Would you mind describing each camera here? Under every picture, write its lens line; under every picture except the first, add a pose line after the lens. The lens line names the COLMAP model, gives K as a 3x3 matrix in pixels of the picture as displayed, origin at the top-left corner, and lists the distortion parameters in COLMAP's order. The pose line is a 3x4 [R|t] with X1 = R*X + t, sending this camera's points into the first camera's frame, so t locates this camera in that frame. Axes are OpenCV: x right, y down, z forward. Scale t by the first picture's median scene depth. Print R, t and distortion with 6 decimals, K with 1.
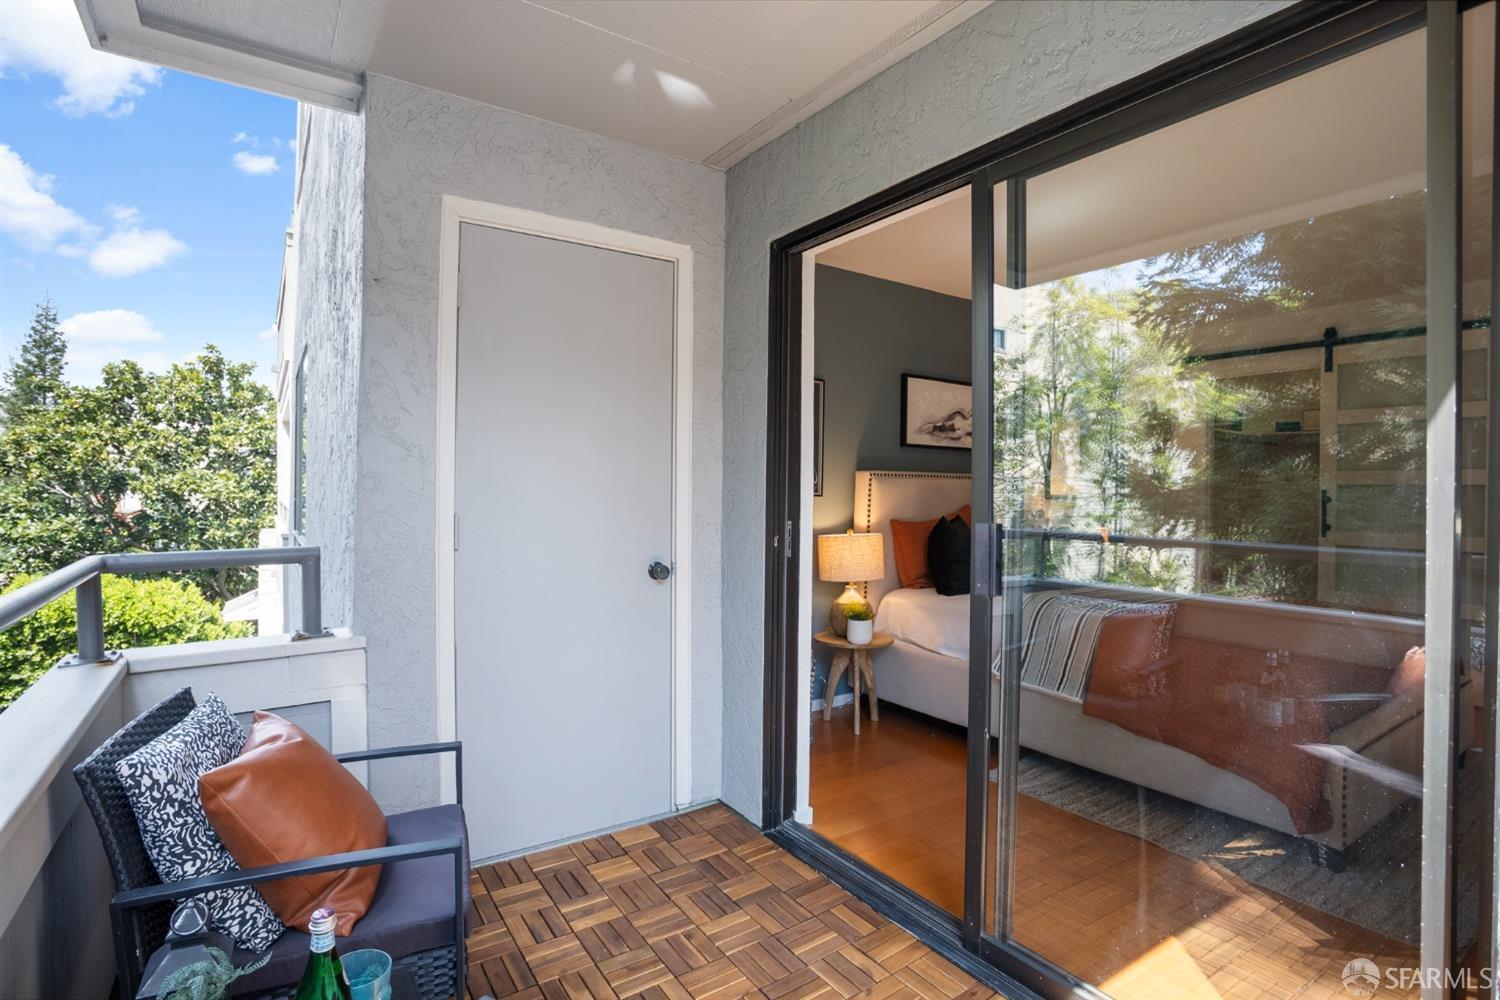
lens RADIAL K [[735.1, 0, 750.0], [0, 735.1, 500.0], [0, 0, 1]] dist [-0.070701, 0.031126]
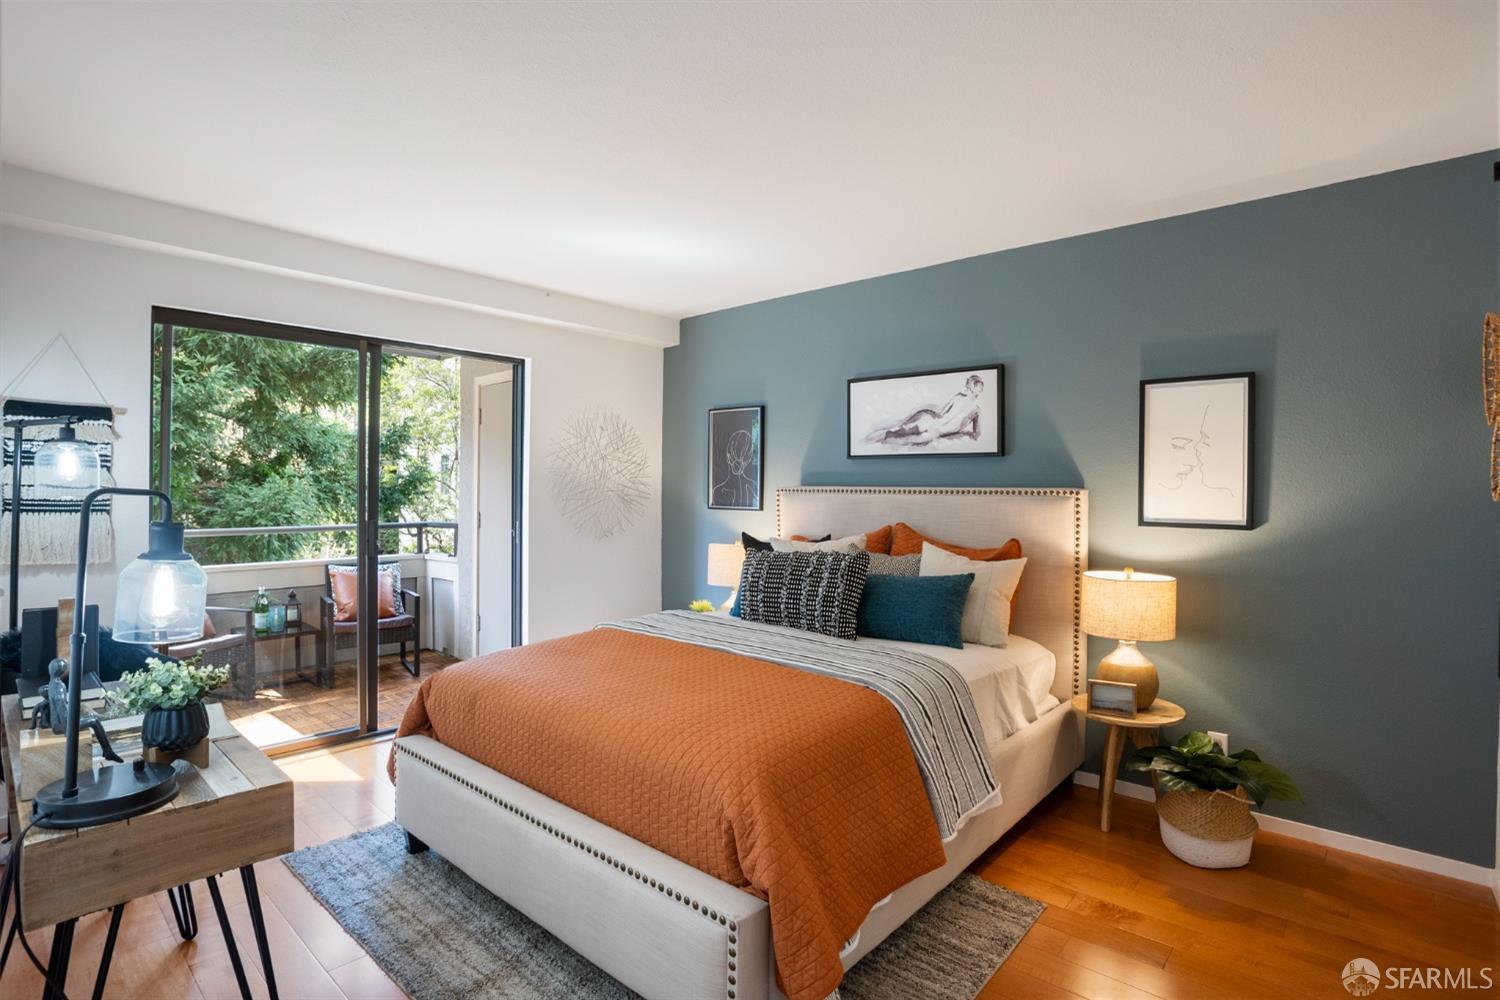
lens RADIAL K [[735.1, 0, 750.0], [0, 735.1, 500.0], [0, 0, 1]] dist [-0.070701, 0.031126]
pose [[0.247429, -0.001506, -0.968905, 1.021709], [-0.032020, 0.999440, -0.009730, -0.009161], [0.968377, 0.033431, 0.247242, 0.633238]]
